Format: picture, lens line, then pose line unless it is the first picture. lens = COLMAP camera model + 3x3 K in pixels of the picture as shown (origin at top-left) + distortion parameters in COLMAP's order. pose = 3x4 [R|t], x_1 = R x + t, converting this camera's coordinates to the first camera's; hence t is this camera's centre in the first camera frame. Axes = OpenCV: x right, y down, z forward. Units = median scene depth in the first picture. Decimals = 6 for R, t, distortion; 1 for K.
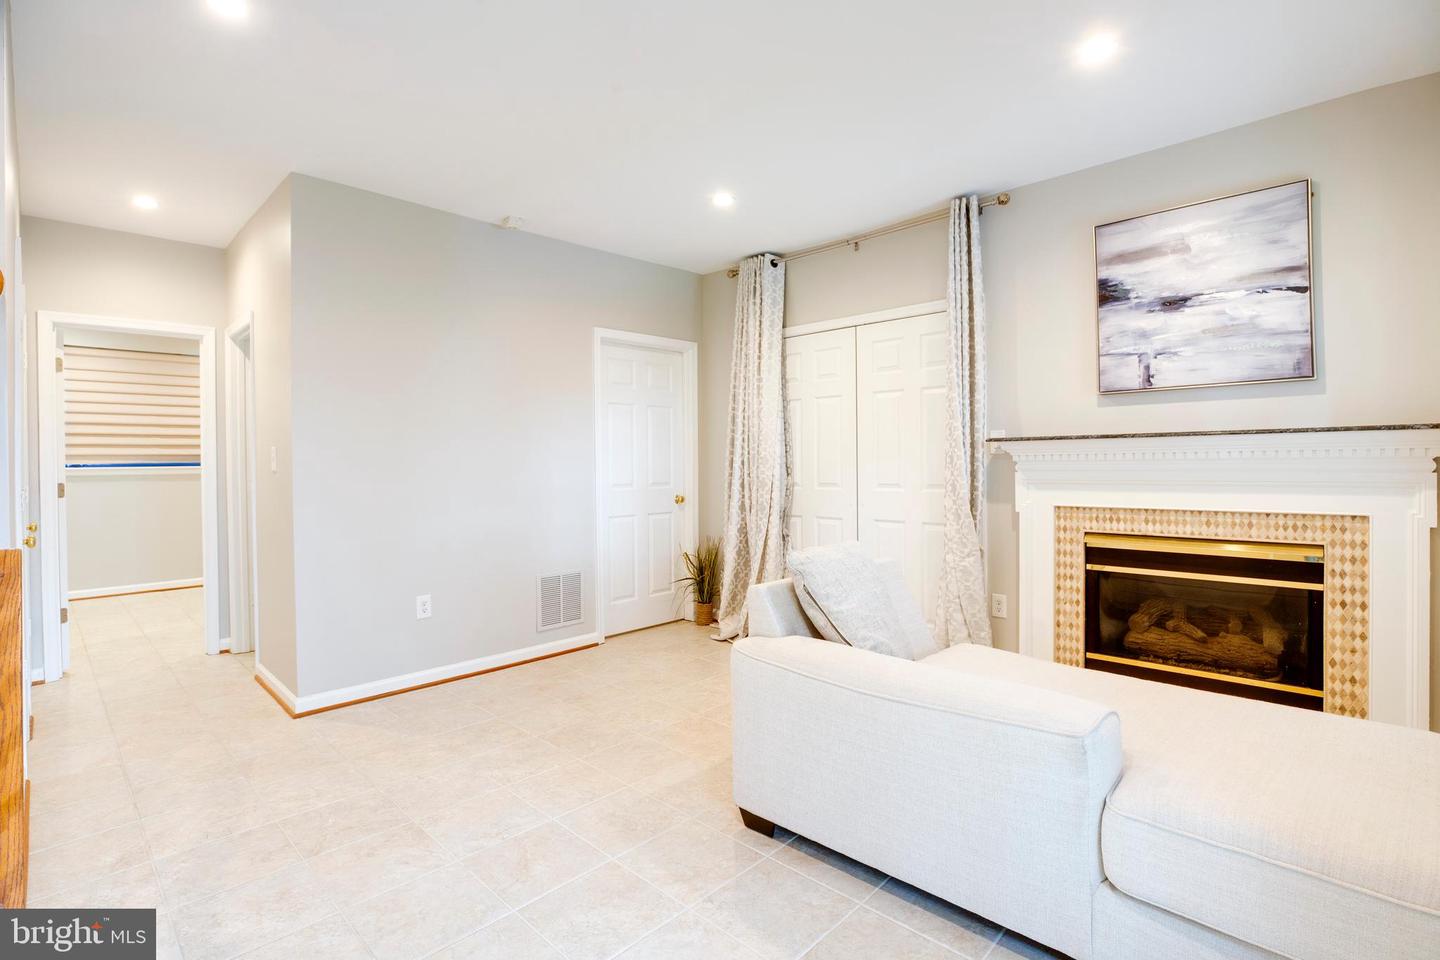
lens RADIAL K [[677.9, 0, 784.6], [0, 677.9, 478.8], [0, 0, 1]] dist [-0.039493, 0.010562]
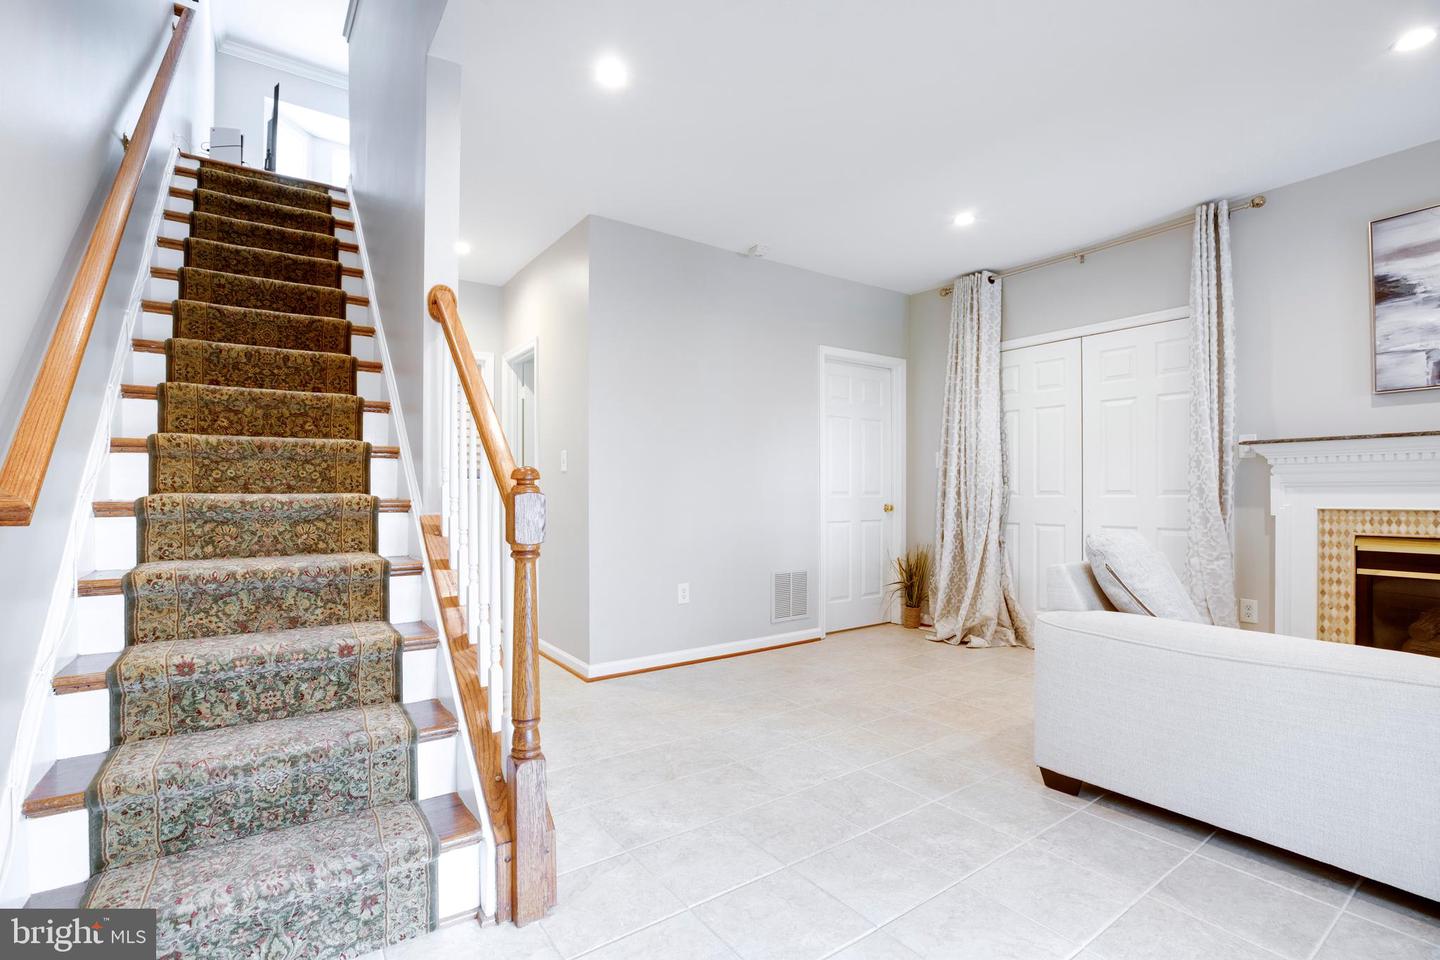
lens RADIAL K [[677.9, 0, 779.4], [0, 677.9, 500.8], [0, 0, 1]] dist [-0.039493, 0.010562]
pose [[0.981970, 0.012940, -0.188596, -0.174433], [-0.015403, 0.999814, -0.011601, 0.047607], [0.188410, 0.014297, 0.981986, -0.090887]]
